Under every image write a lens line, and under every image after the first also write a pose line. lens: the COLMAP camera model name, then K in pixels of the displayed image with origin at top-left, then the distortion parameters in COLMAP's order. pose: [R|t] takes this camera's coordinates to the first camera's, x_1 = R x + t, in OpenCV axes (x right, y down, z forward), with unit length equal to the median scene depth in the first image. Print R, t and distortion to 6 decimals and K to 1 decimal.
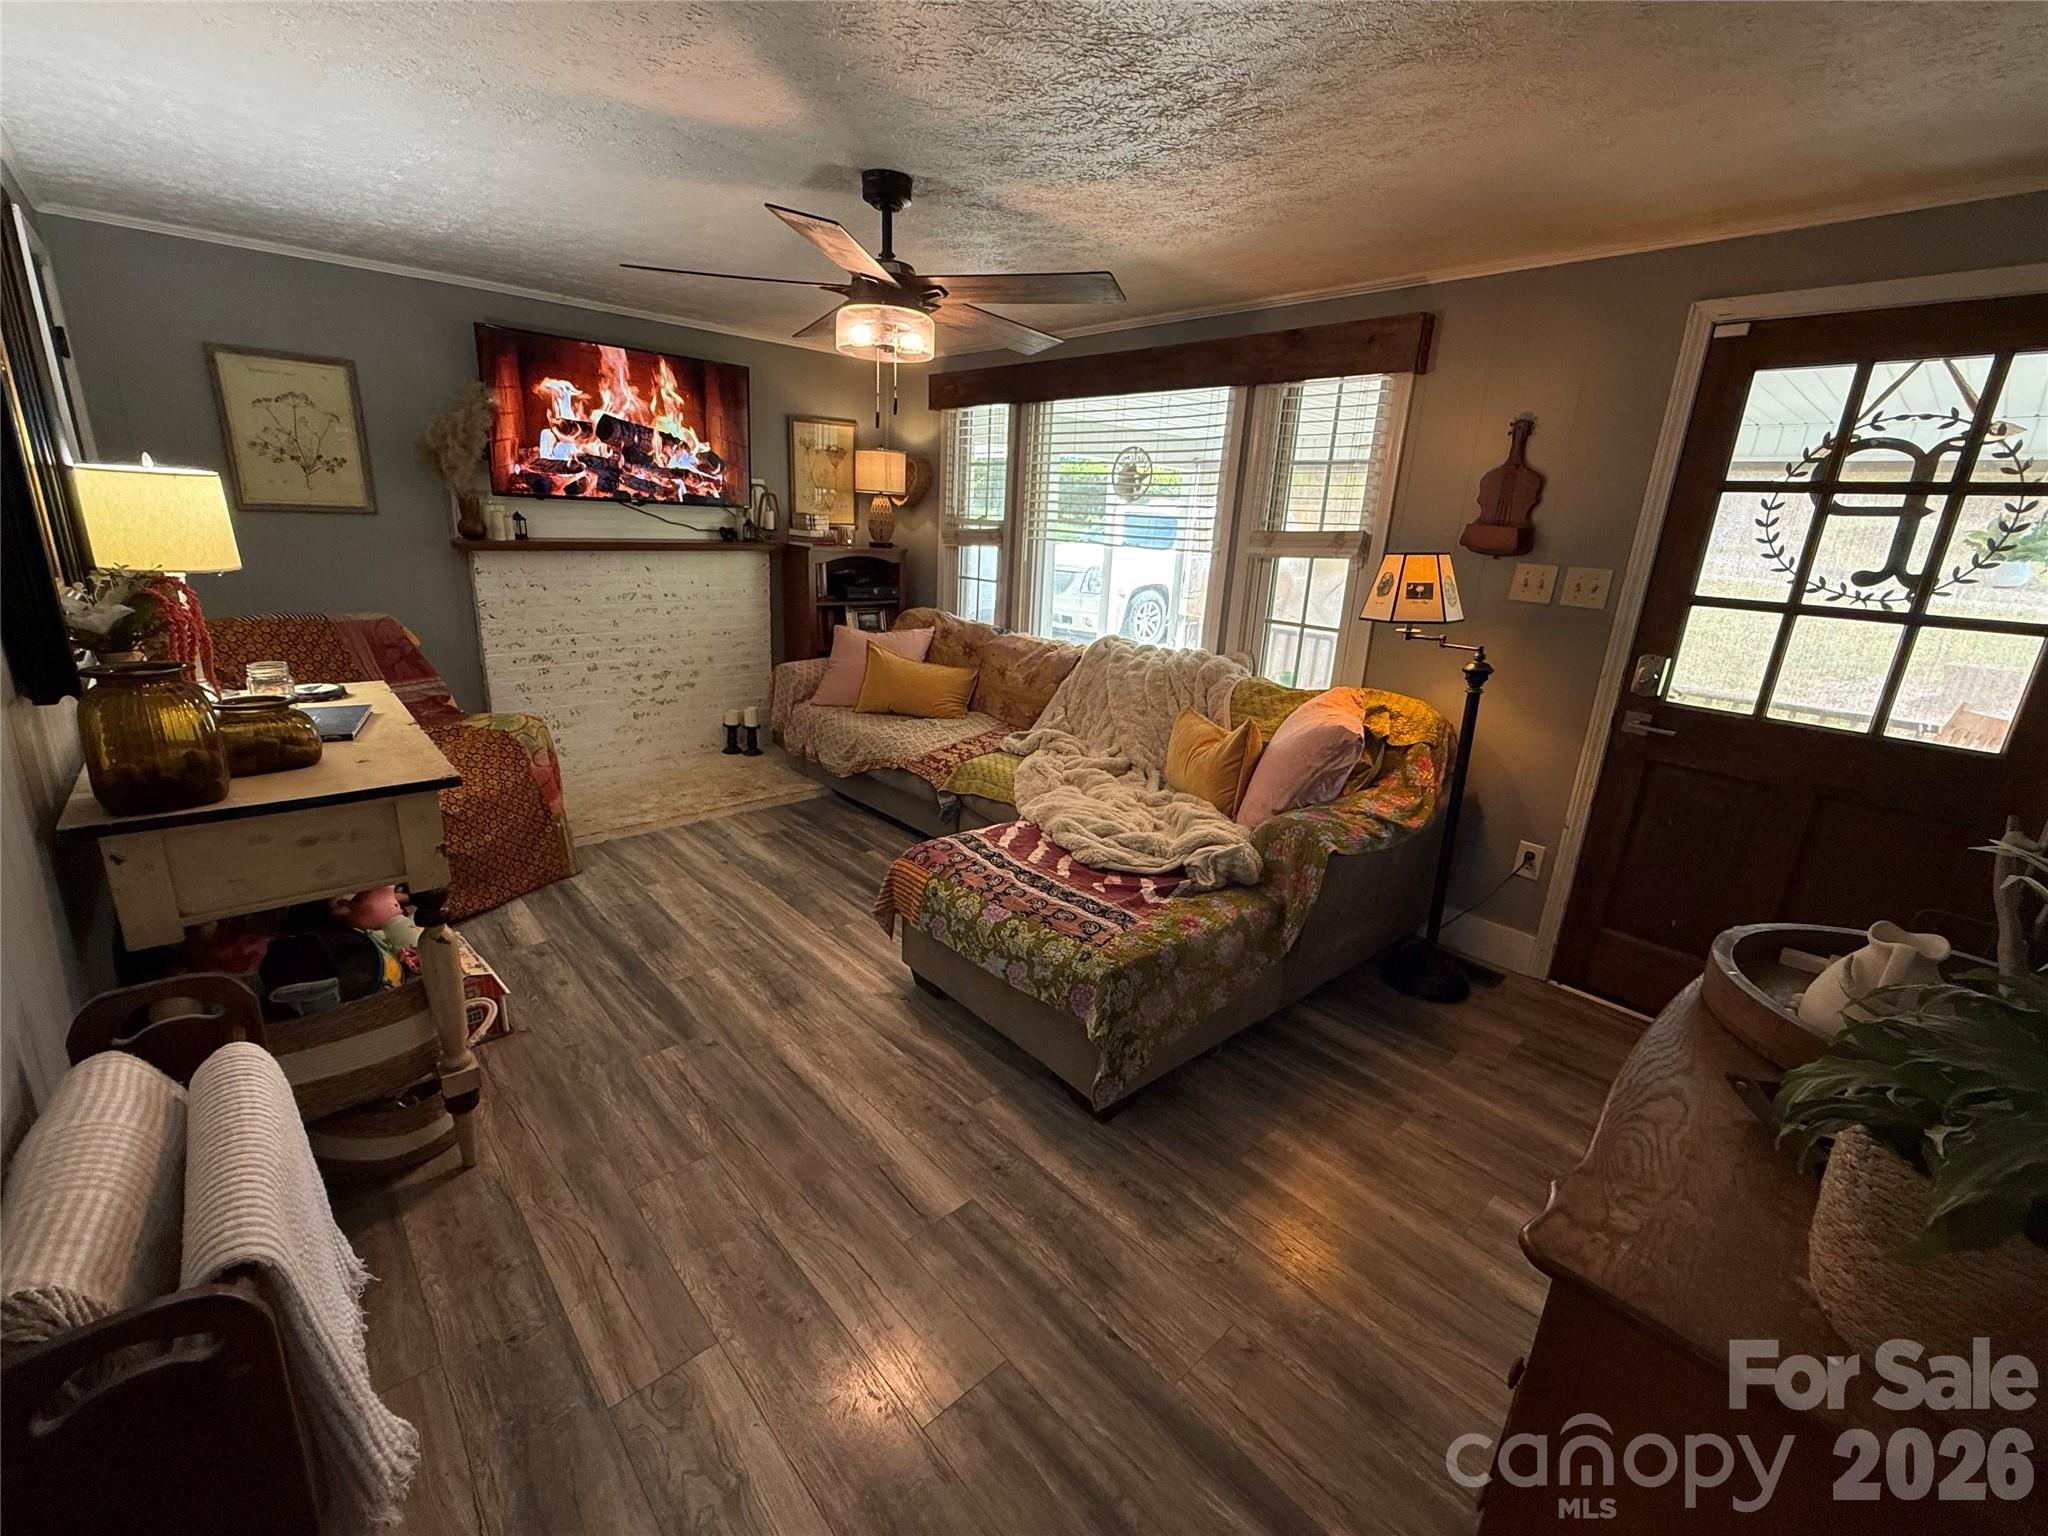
lens RADIAL K [[853.3, 0, 1024.0], [0, 853.3, 768.0], [0, 0, 1]] dist [-0.000227, -0.000138]
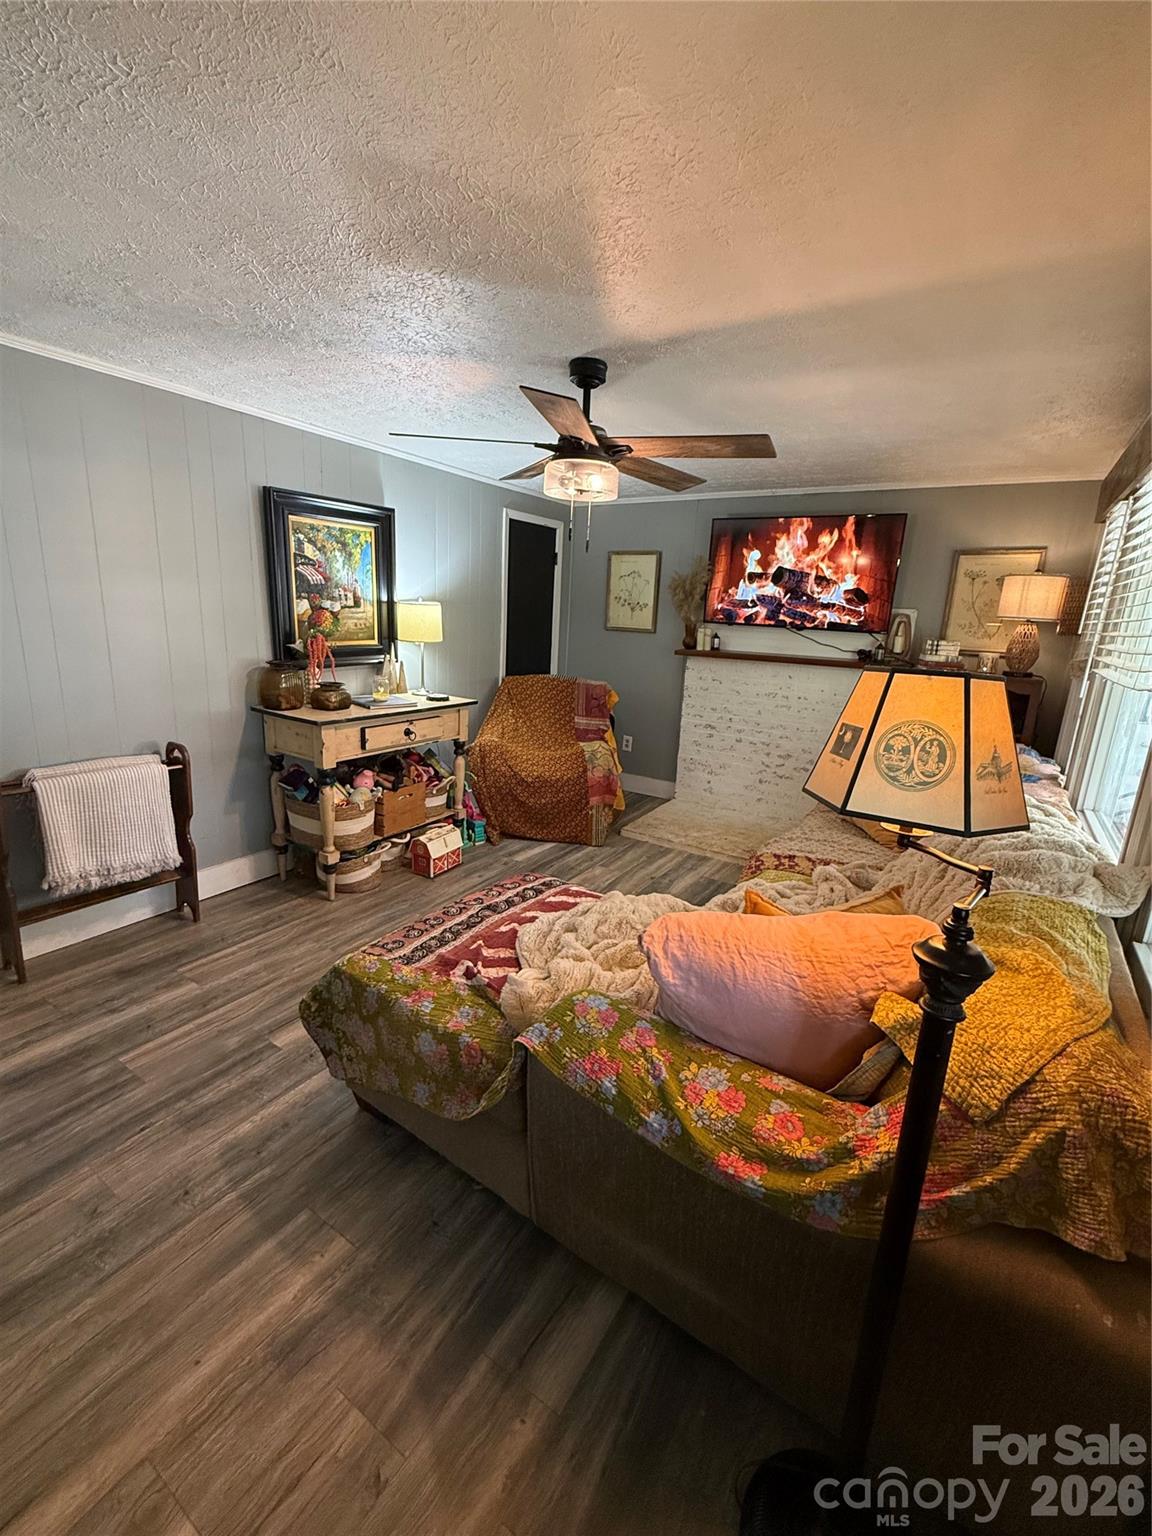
lens RADIAL K [[640.0, 0, 576.0], [0, 640.0, 768.0], [0, 0, 1]] dist [-0.000227, -0.000138]
pose [[0.254414, 0.196209, -0.946982, 0.485474], [-0.310939, 0.943806, 0.112015, -0.116003], [0.915746, 0.265956, 0.301126, 0.466967]]
